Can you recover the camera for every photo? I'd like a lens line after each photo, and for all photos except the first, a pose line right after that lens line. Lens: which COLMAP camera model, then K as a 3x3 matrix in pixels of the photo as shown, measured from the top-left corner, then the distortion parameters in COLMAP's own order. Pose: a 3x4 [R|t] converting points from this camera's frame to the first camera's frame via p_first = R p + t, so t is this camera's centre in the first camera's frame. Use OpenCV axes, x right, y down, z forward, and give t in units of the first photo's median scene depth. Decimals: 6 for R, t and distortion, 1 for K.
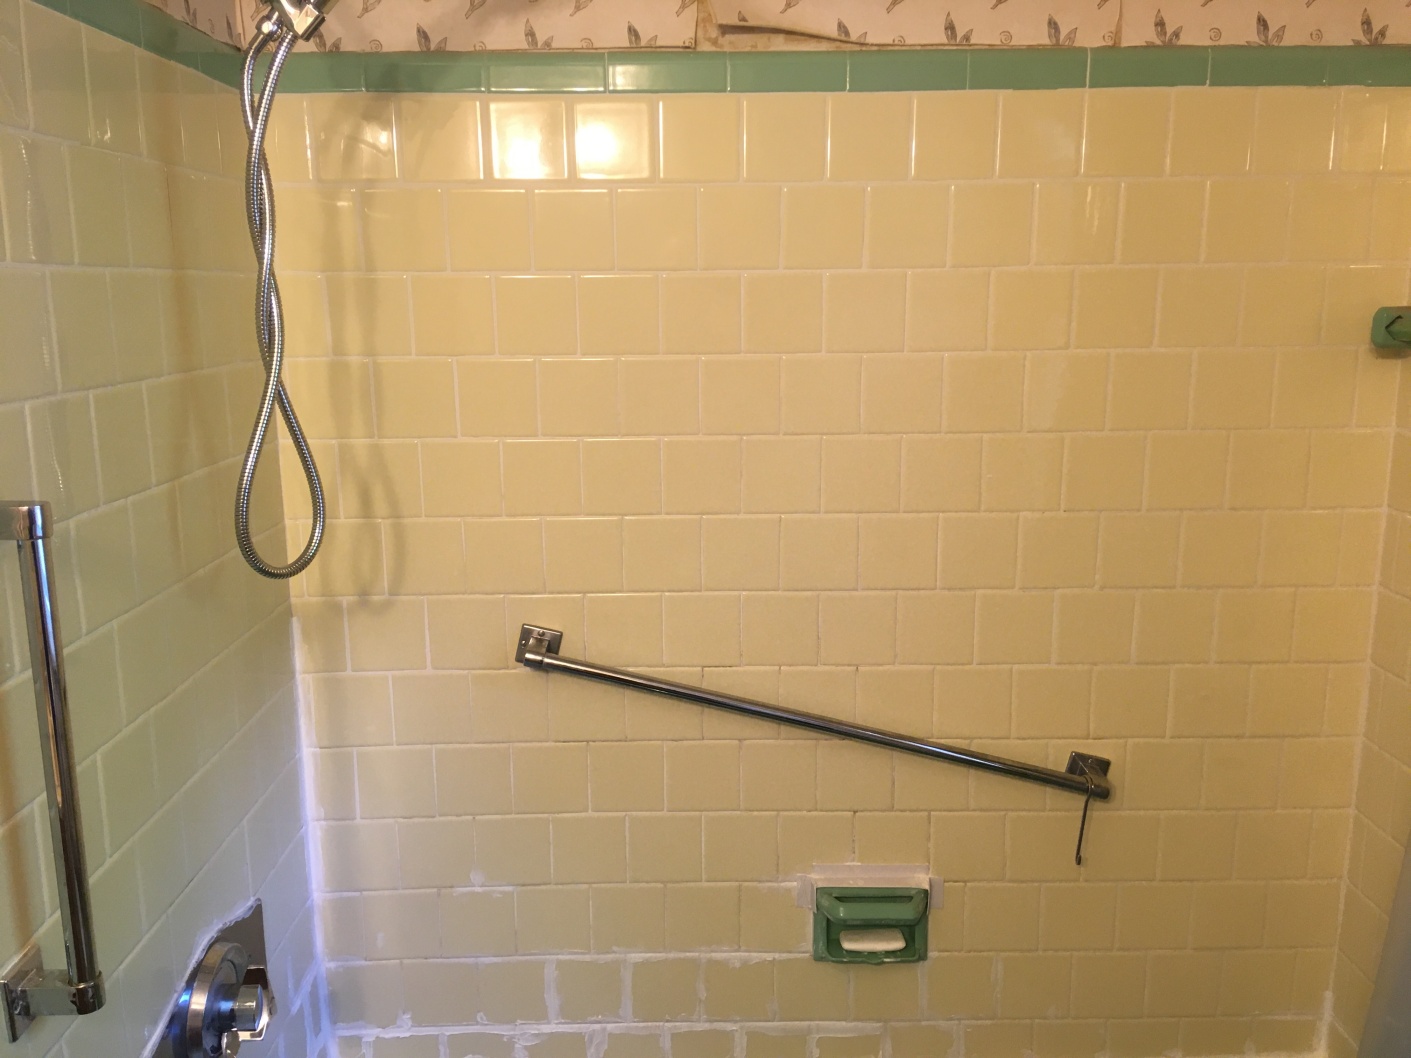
lens RADIAL K [[1184.1, 0, 703.1], [0, 1184.1, 524.1], [0, 0, 1]] dist [0.108523, -0.166245]
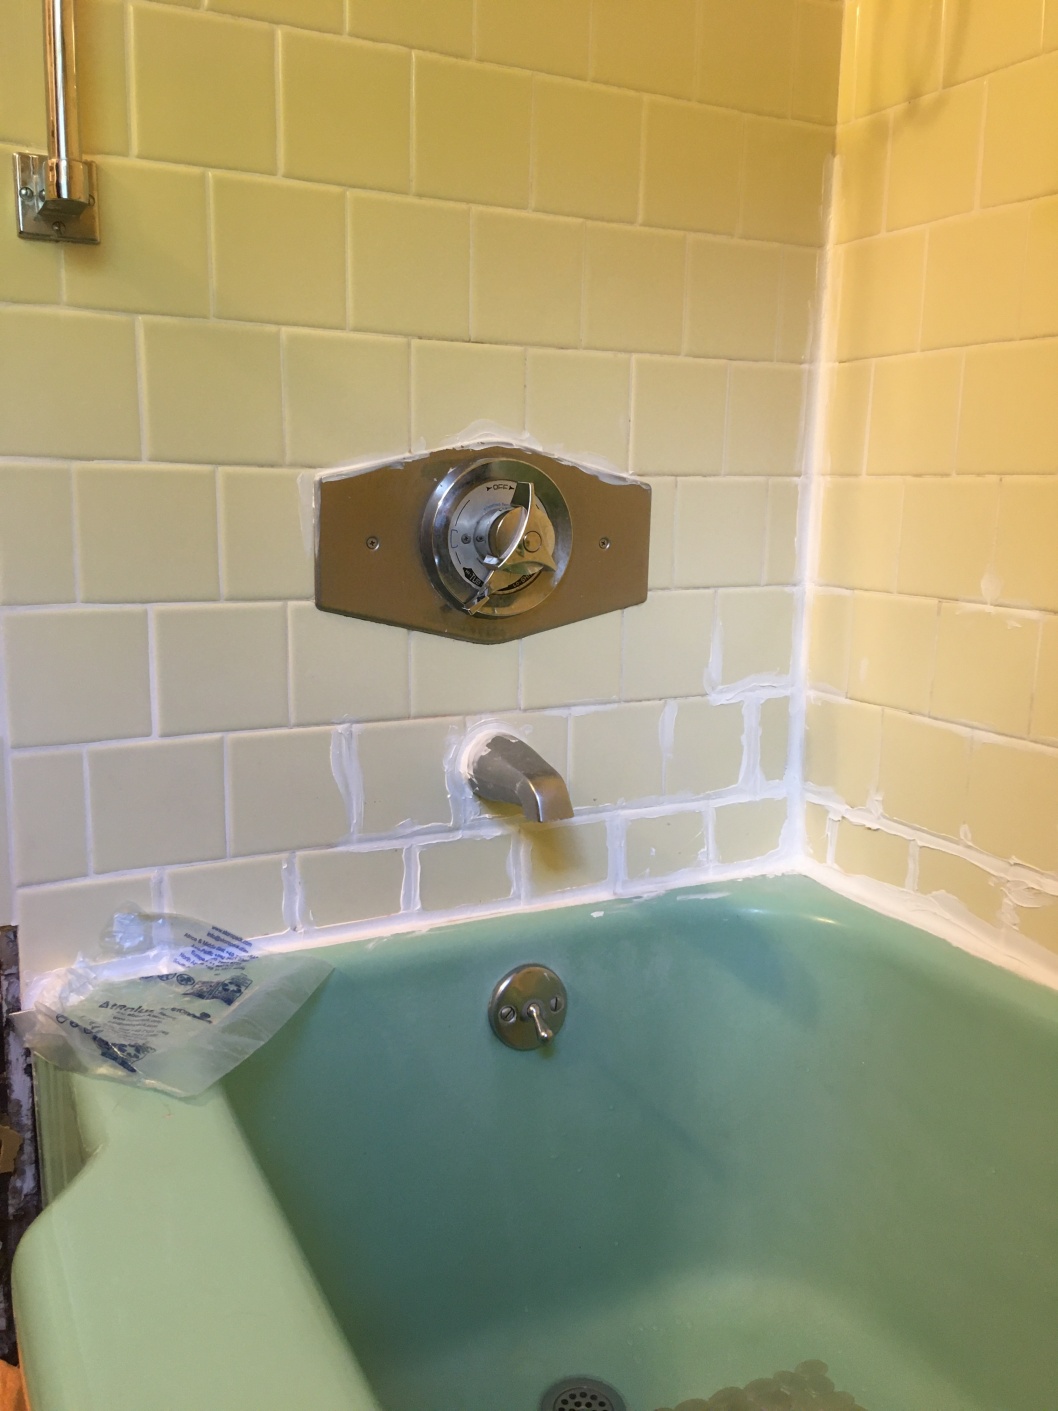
lens RADIAL K [[1184.1, 0, 526.2], [0, 1184.1, 703.3], [0, 0, 1]] dist [0.108523, -0.166245]
pose [[0.439494, 0.186242, -0.878726, 0.258992], [-0.195009, 0.974720, 0.109054, 0.352515], [0.876822, 0.123431, 0.464703, 0.561878]]
